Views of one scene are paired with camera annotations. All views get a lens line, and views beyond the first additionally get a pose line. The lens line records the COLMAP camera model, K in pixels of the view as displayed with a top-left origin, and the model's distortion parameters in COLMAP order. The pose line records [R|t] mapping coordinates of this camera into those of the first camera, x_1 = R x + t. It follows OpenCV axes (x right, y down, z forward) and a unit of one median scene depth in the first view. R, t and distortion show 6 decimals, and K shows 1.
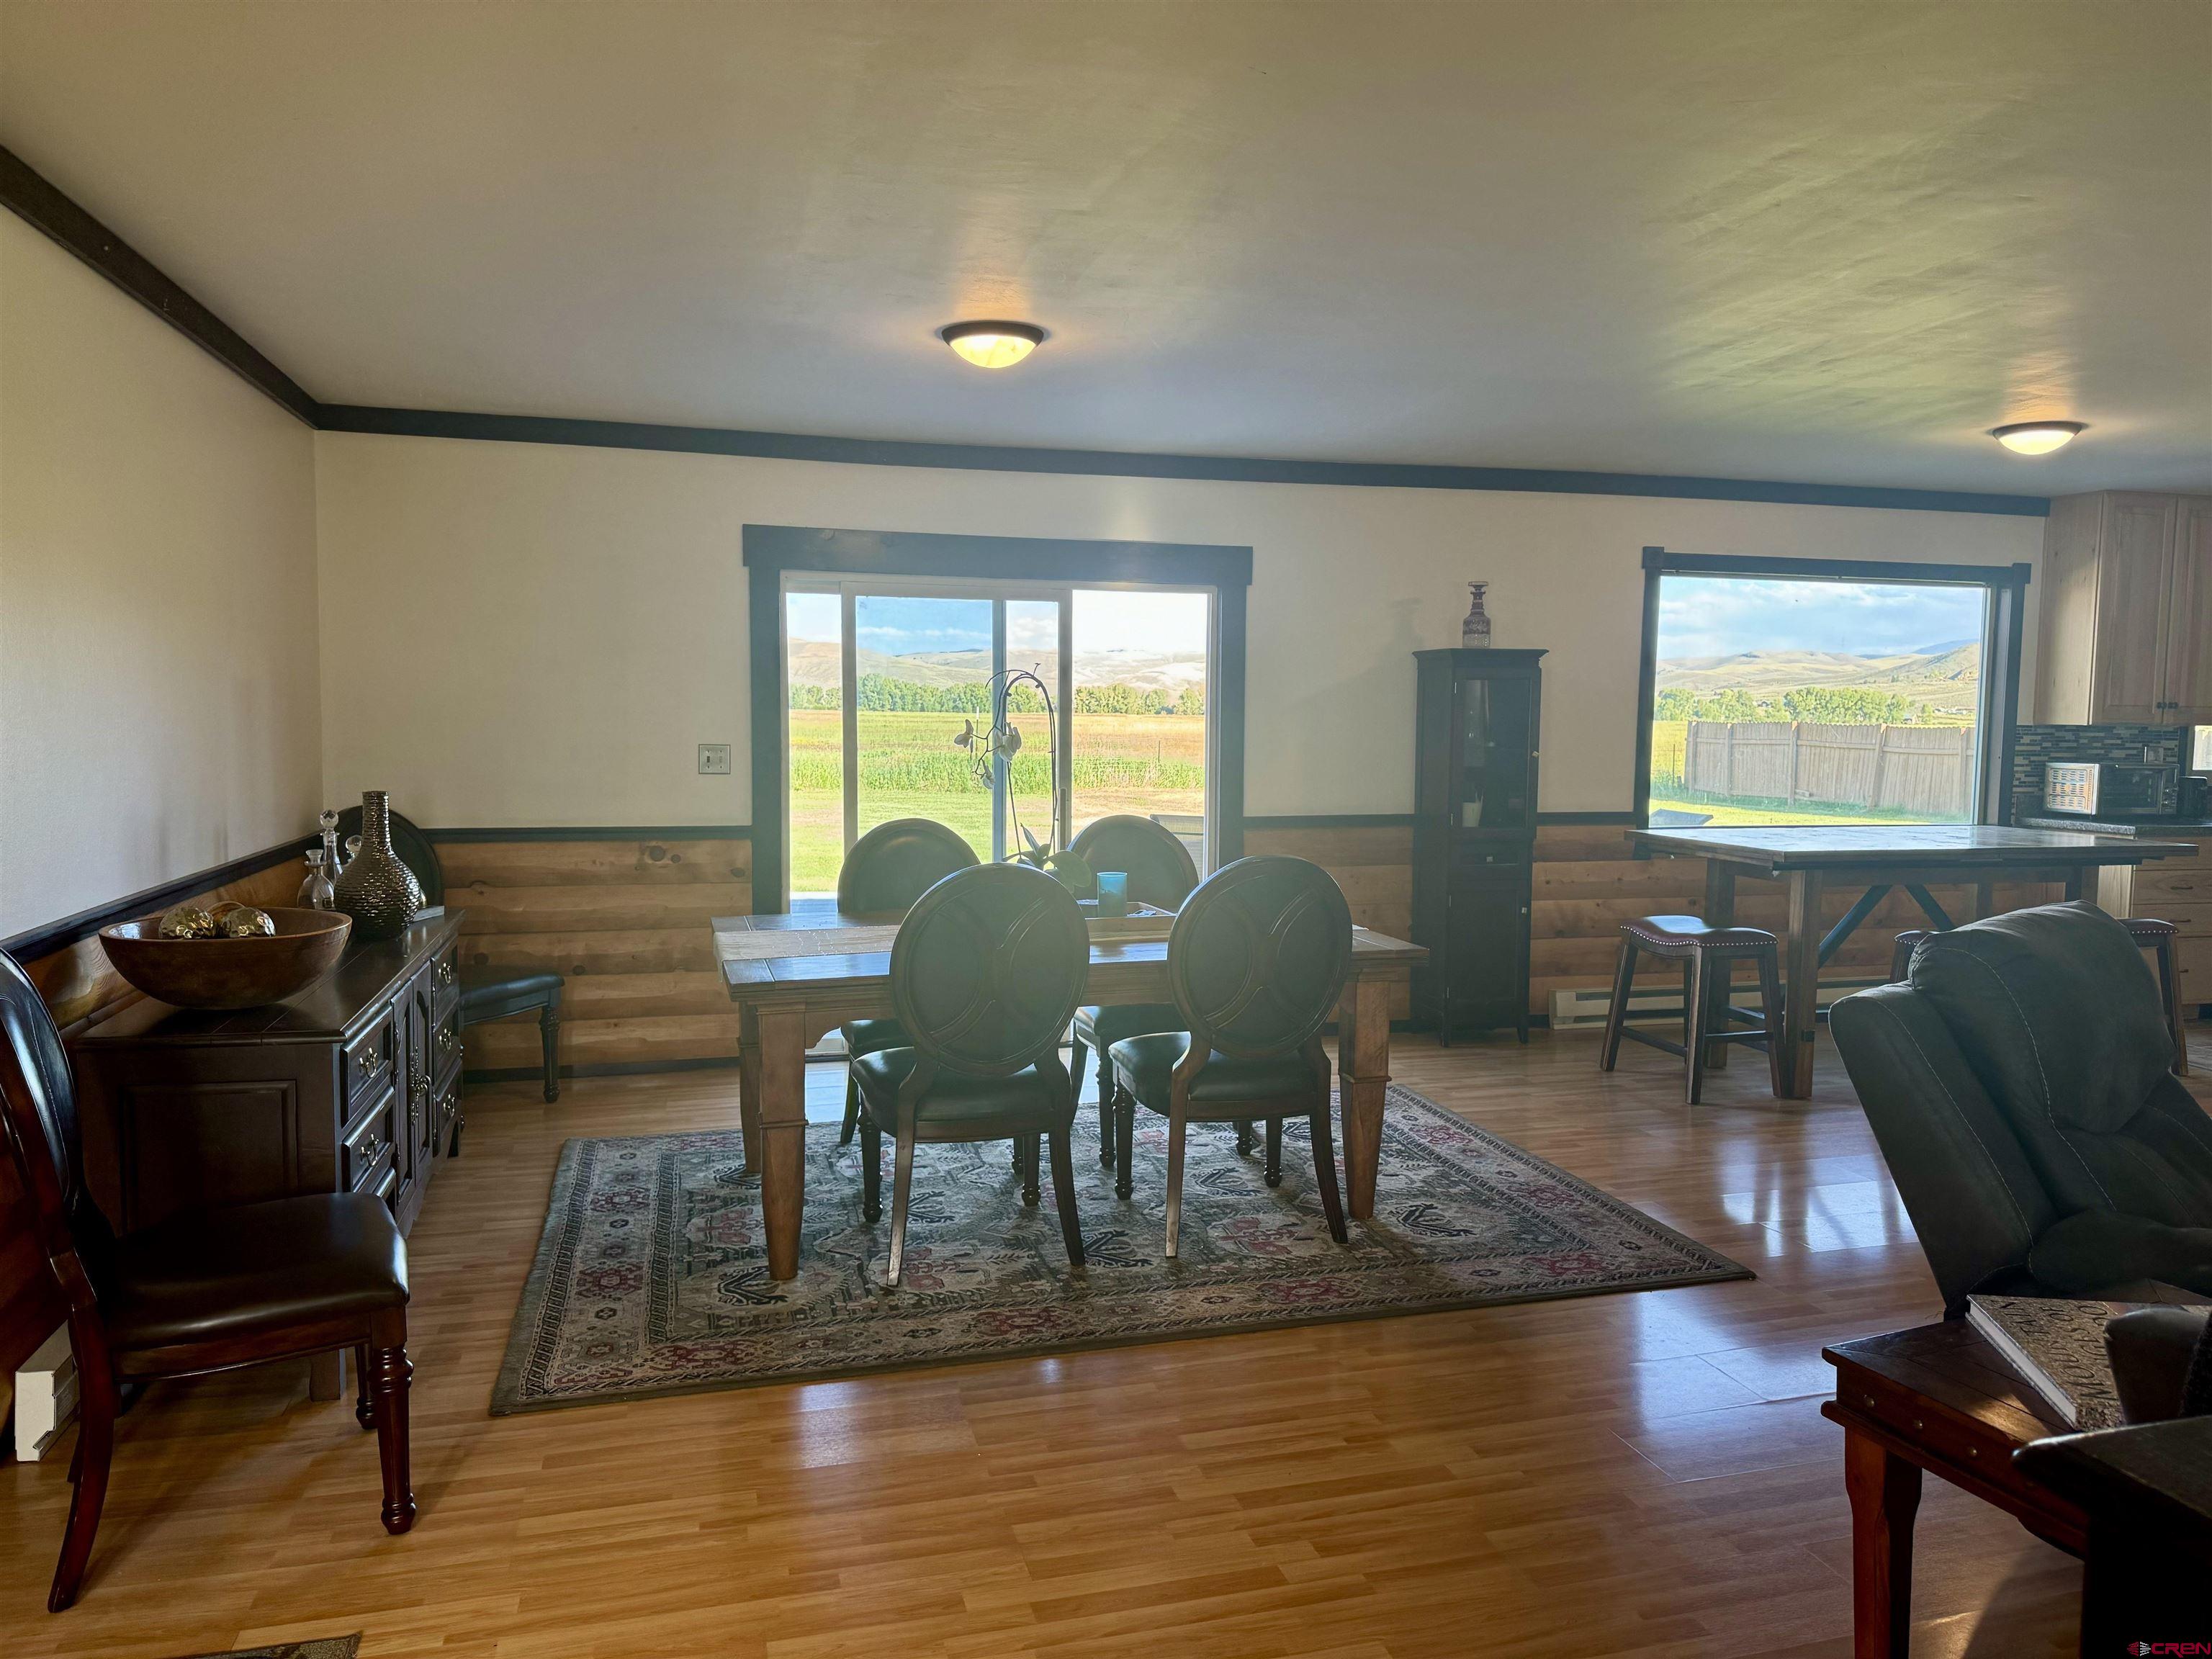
lens RADIAL K [[1548.9, 0, 1104.7], [0, 1548.9, 834.8], [0, 0, 1]] dist [0.132411, -0.193650]
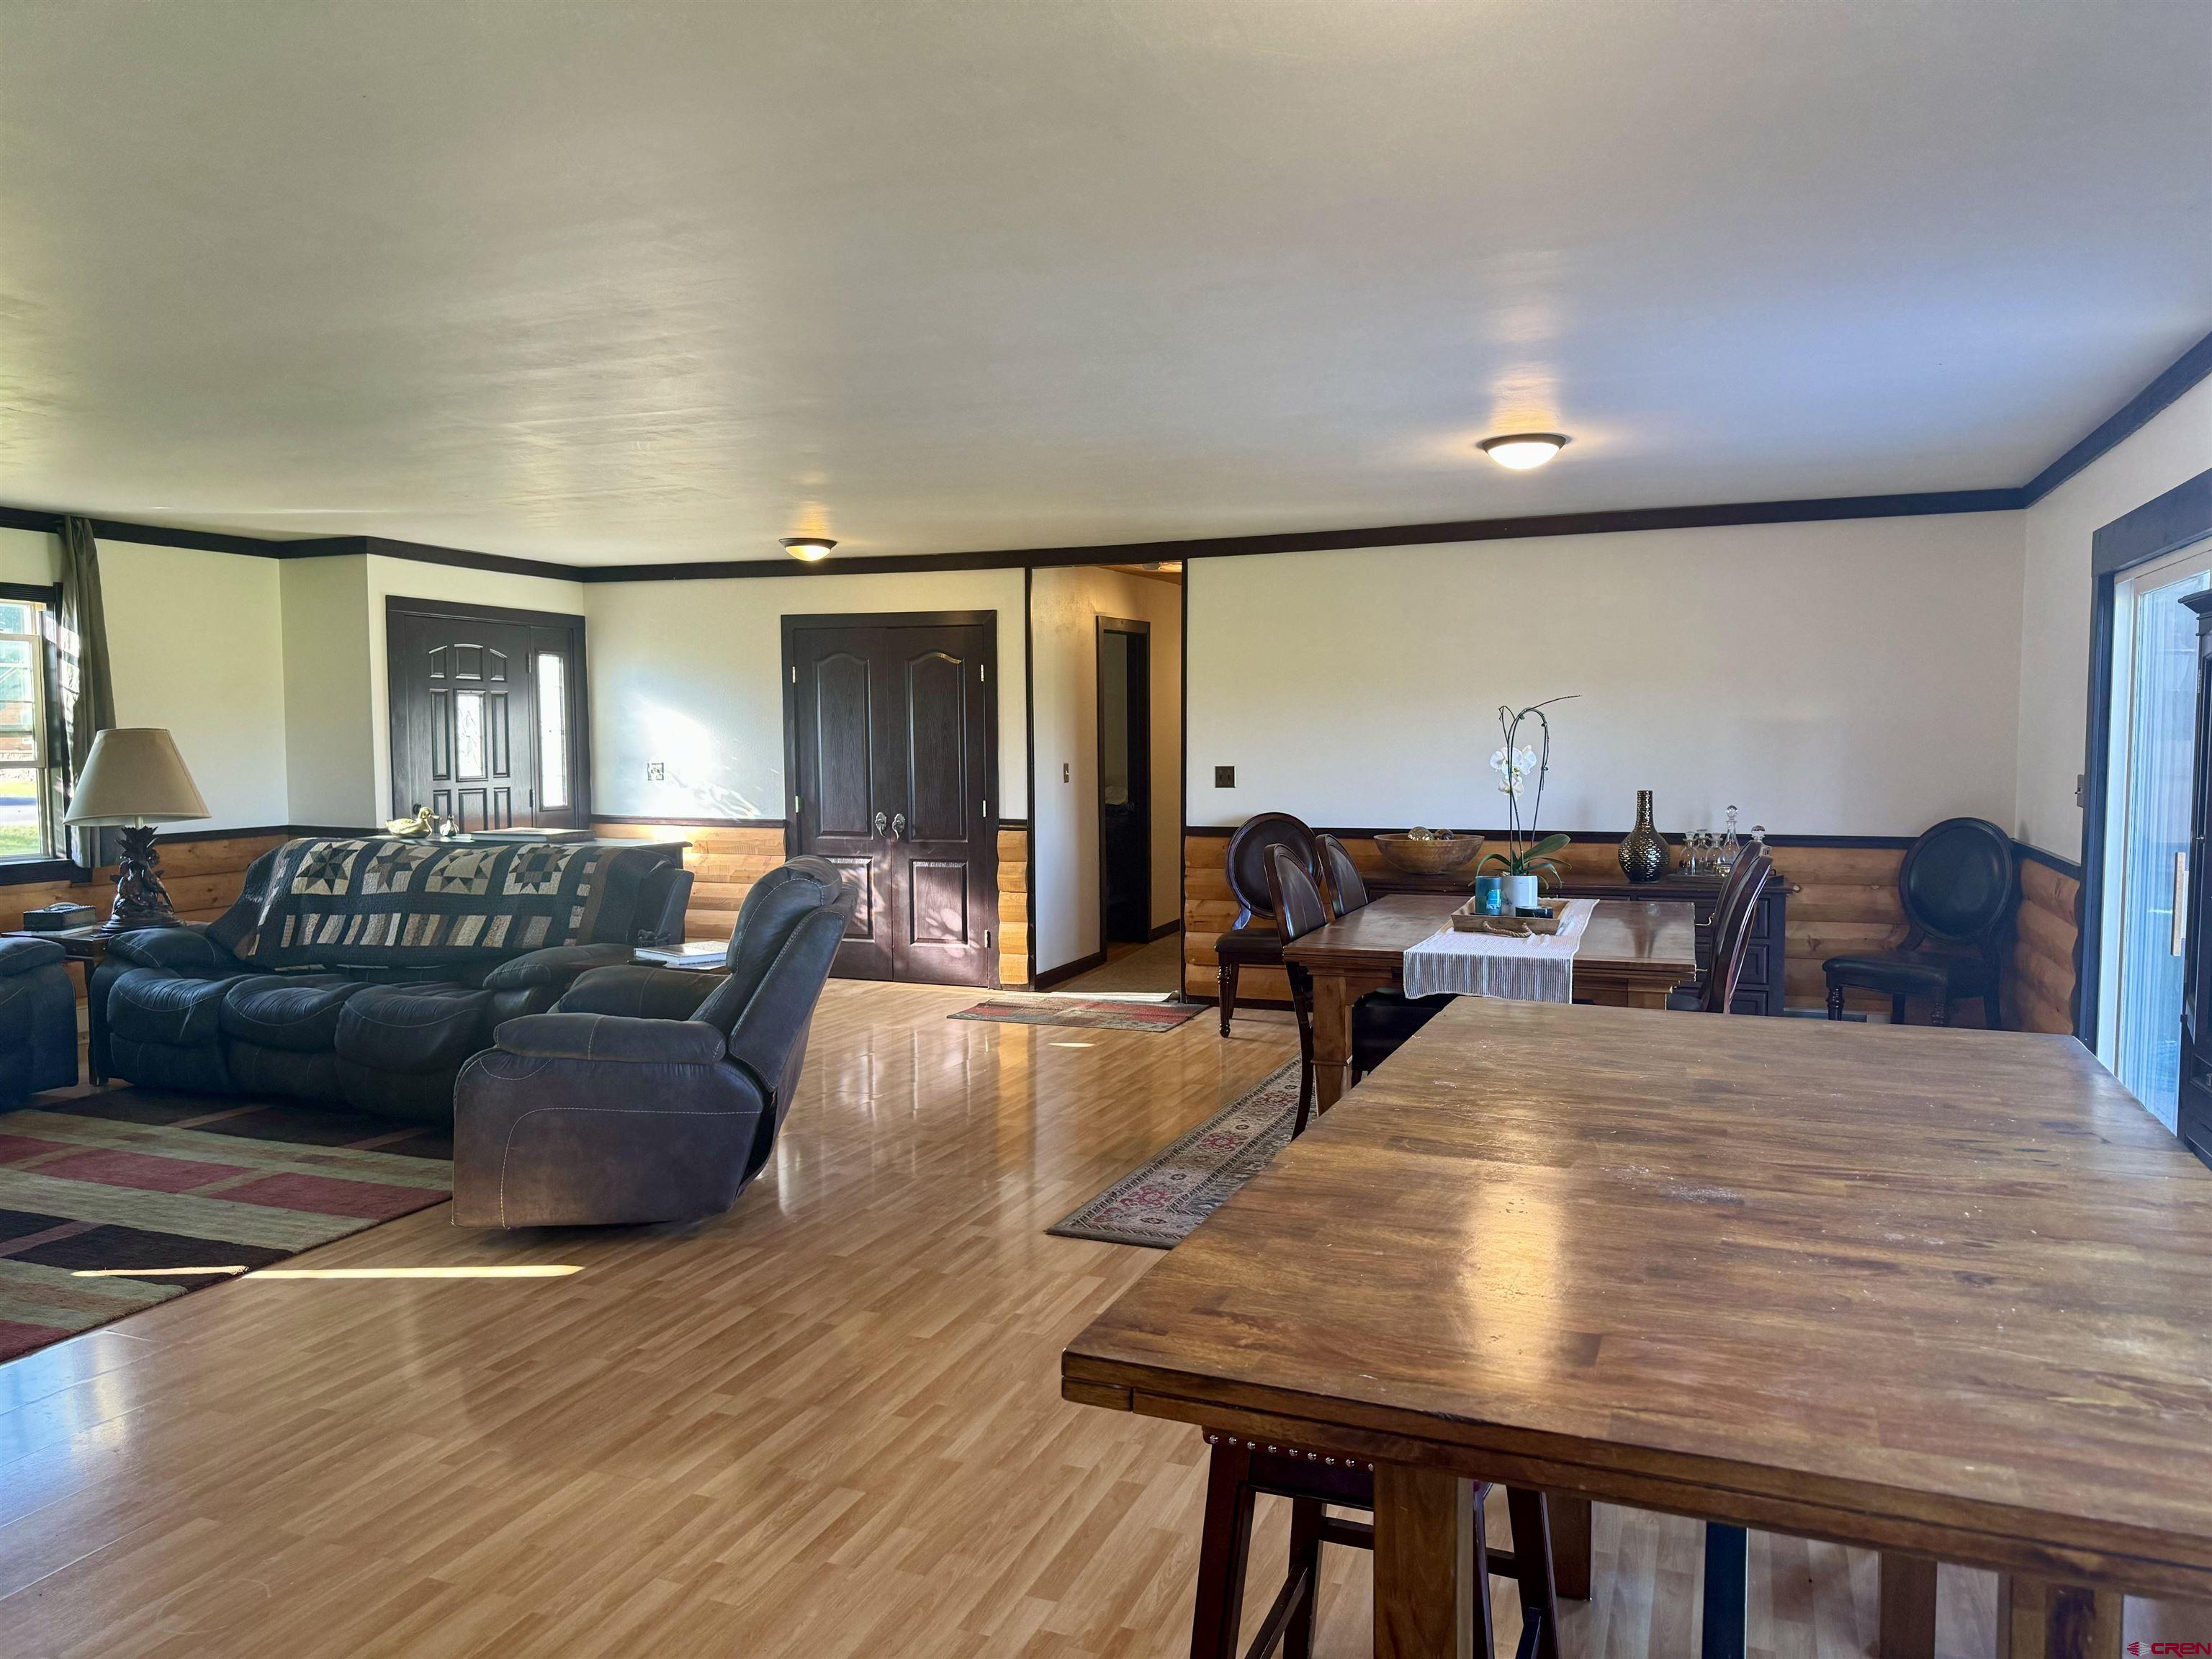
lens RADIAL K [[1537.2, 0, 1098.5], [0, 1537.2, 838.3], [0, 0, 1]] dist [0.092194, -0.127652]
pose [[-0.604543, 0.047178, -0.795174, 0.829895], [-0.062586, 0.992346, 0.106458, -0.082522], [0.794110, 0.114125, -0.596963, 1.089263]]
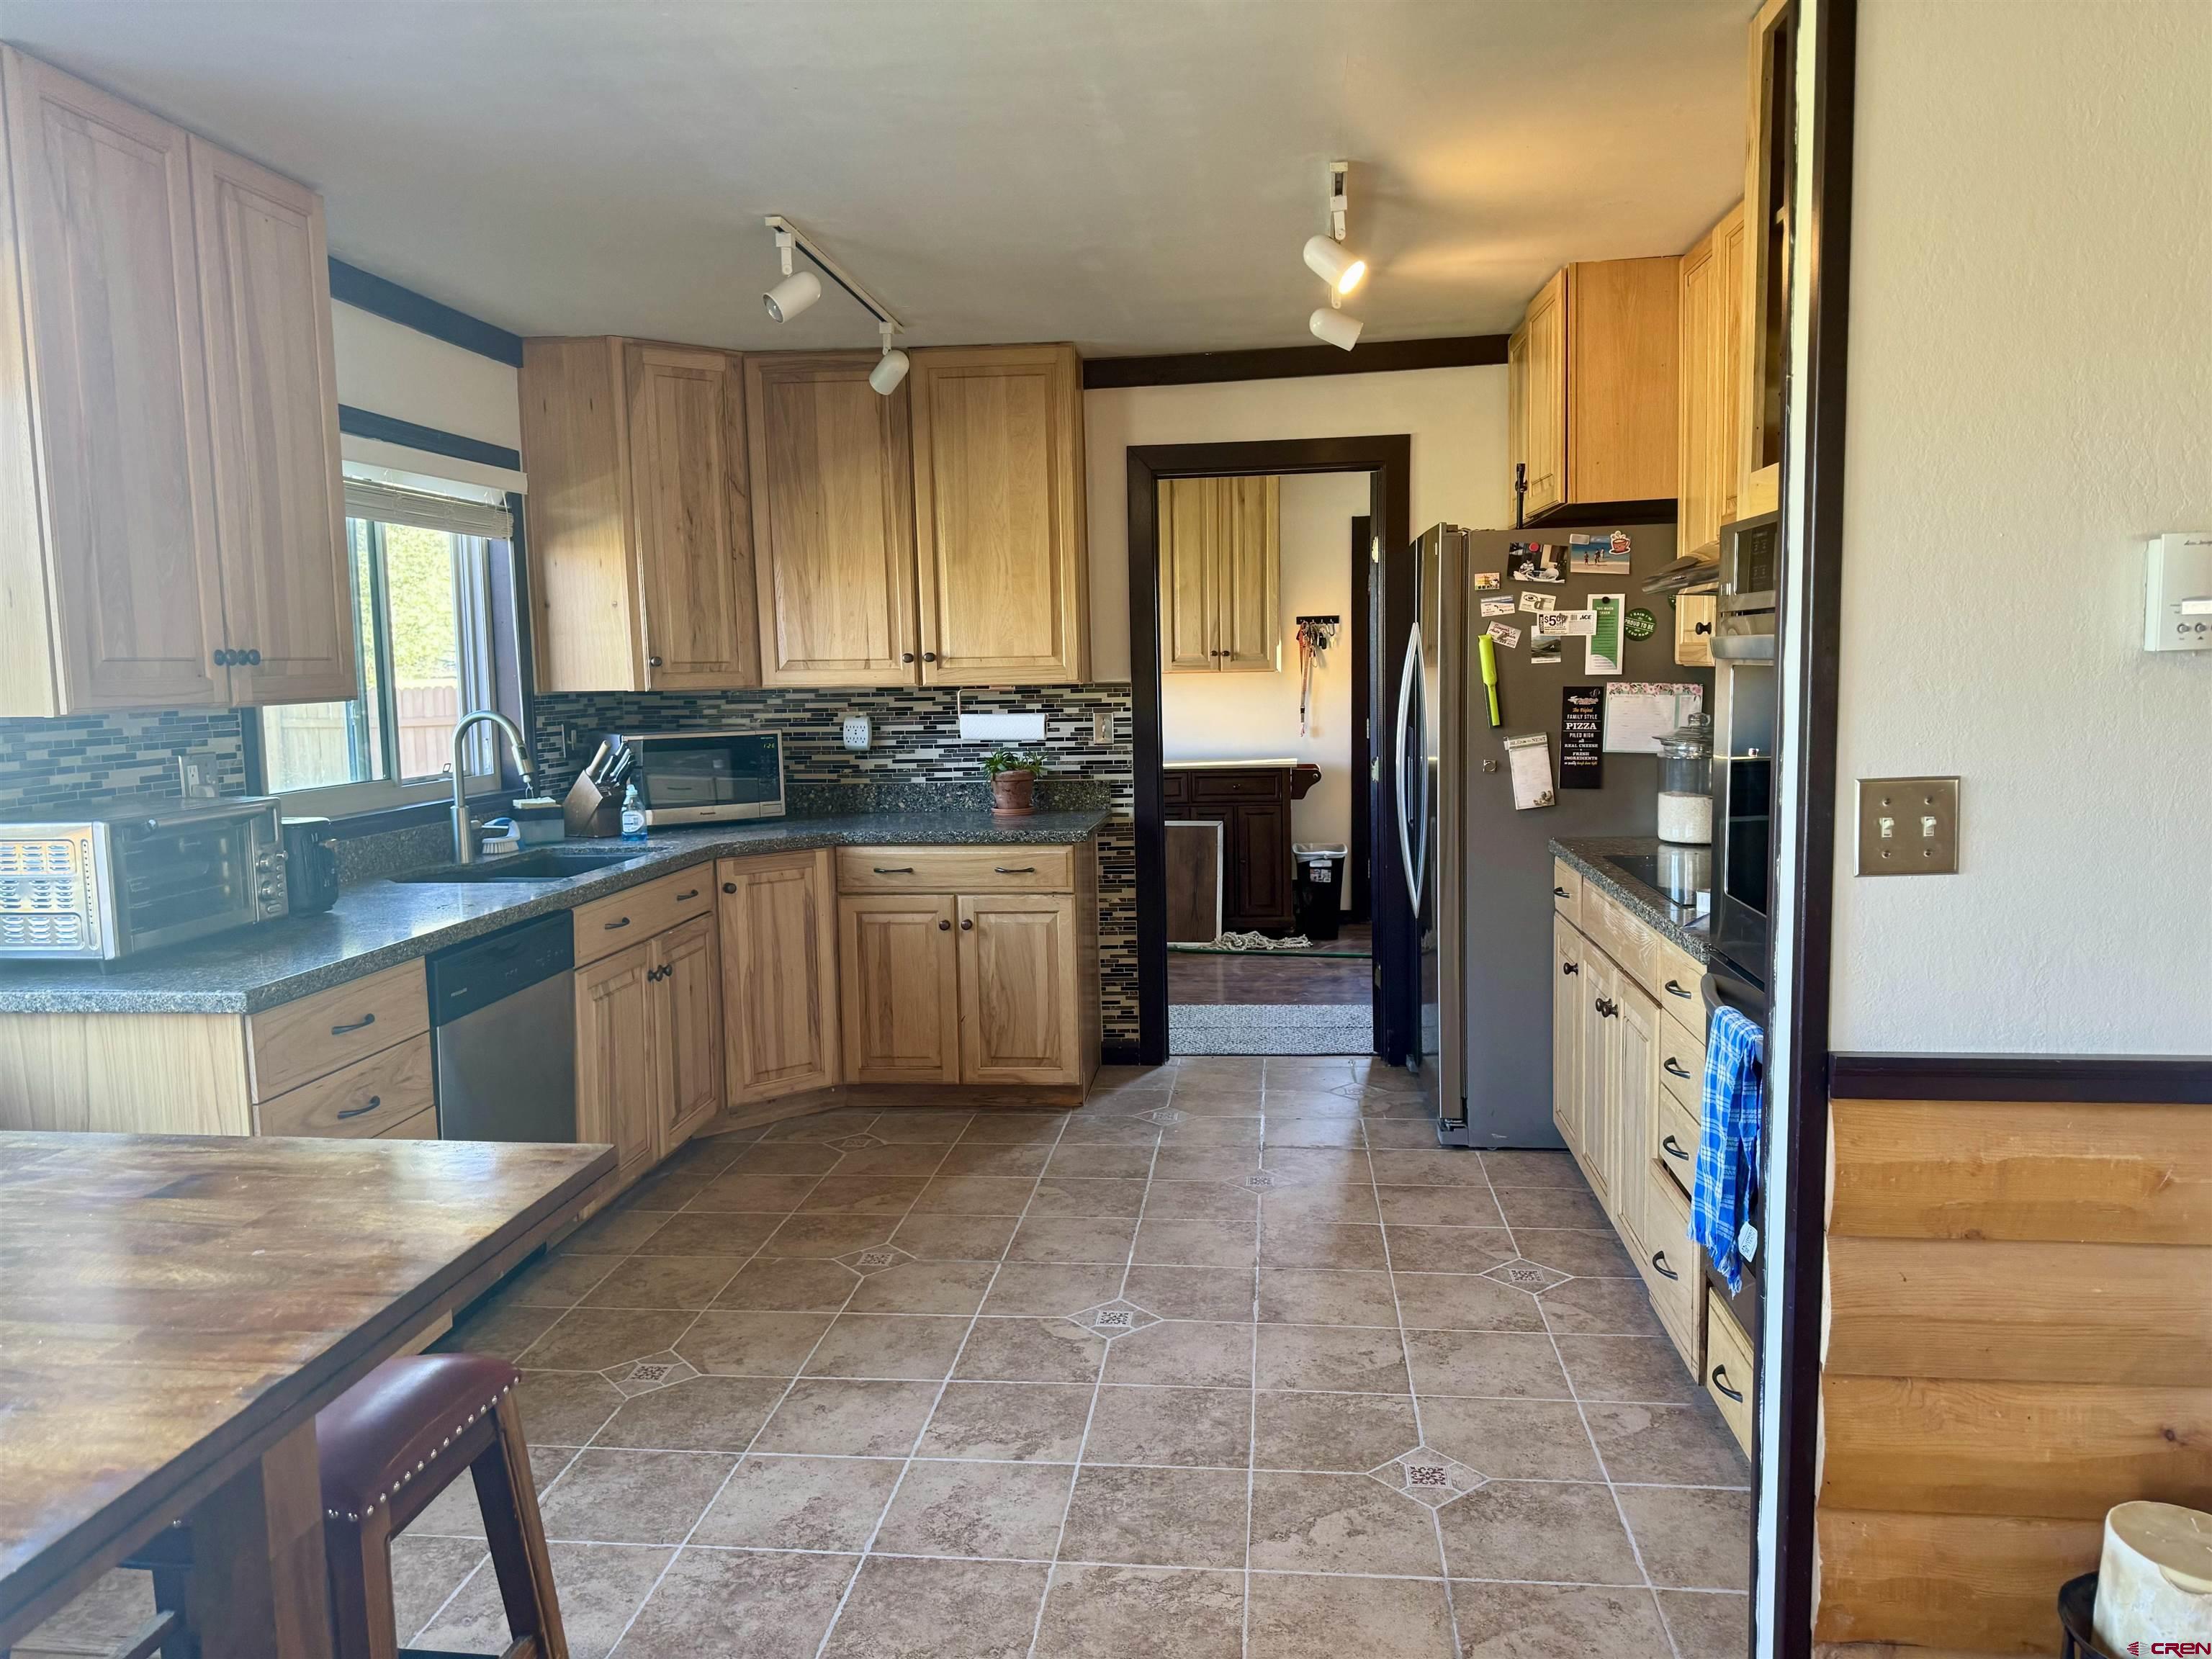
lens RADIAL K [[1548.9, 0, 1104.7], [0, 1548.9, 834.8], [0, 0, 1]] dist [0.132411, -0.193650]
pose [[0.365658, -0.121391, 0.922799, 0.451565], [0.096951, 0.991033, 0.091950, -0.063652], [-0.925686, 0.055844, 0.374148, 0.782046]]
